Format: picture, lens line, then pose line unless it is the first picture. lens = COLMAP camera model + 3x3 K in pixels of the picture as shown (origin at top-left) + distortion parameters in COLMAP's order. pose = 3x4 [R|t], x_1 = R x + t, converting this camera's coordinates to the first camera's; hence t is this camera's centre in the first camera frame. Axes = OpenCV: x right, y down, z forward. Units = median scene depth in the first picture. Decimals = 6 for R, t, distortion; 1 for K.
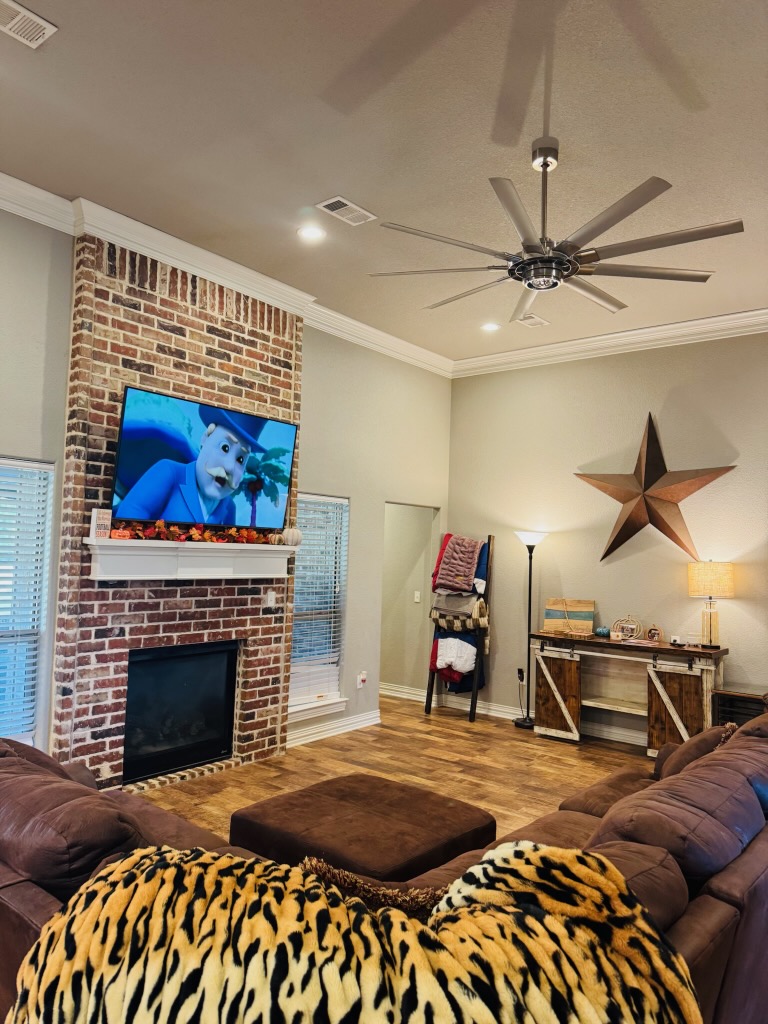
lens RADIAL K [[714.7, 0, 379.6], [0, 714.7, 518.6], [0, 0, 1]] dist [0.073876, -0.029811]
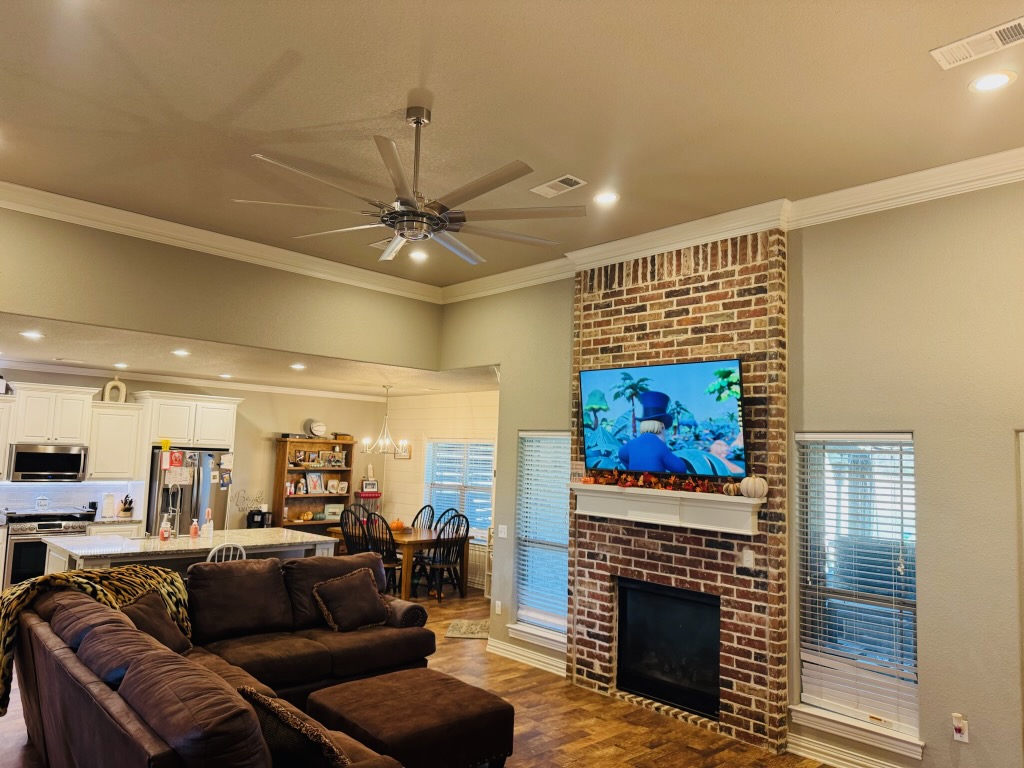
lens RADIAL K [[718.1, 0, 517.3], [0, 718.1, 381.3], [0, 0, 1]] dist [0.052320, -0.079430]
pose [[-0.129519, -0.139124, -0.981768, 0.820523], [0.002125, 0.990067, -0.140581, 0.022254], [0.991575, -0.020294, -0.127937, 0.872990]]
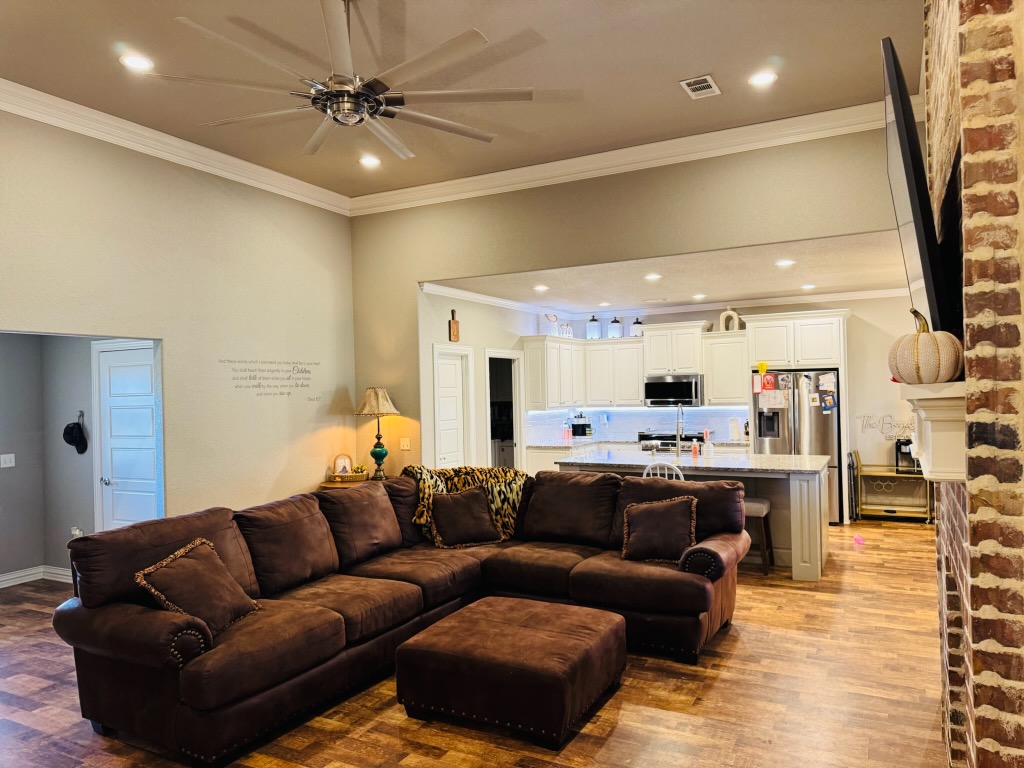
lens RADIAL K [[718.1, 0, 501.2], [0, 718.1, 397.6], [0, 0, 1]] dist [0.052320, -0.079430]
pose [[-0.985304, -0.007866, -0.170626, 0.121530], [-0.001762, 0.999354, -0.035896, 0.056775], [0.170798, -0.035068, -0.984682, 1.358844]]
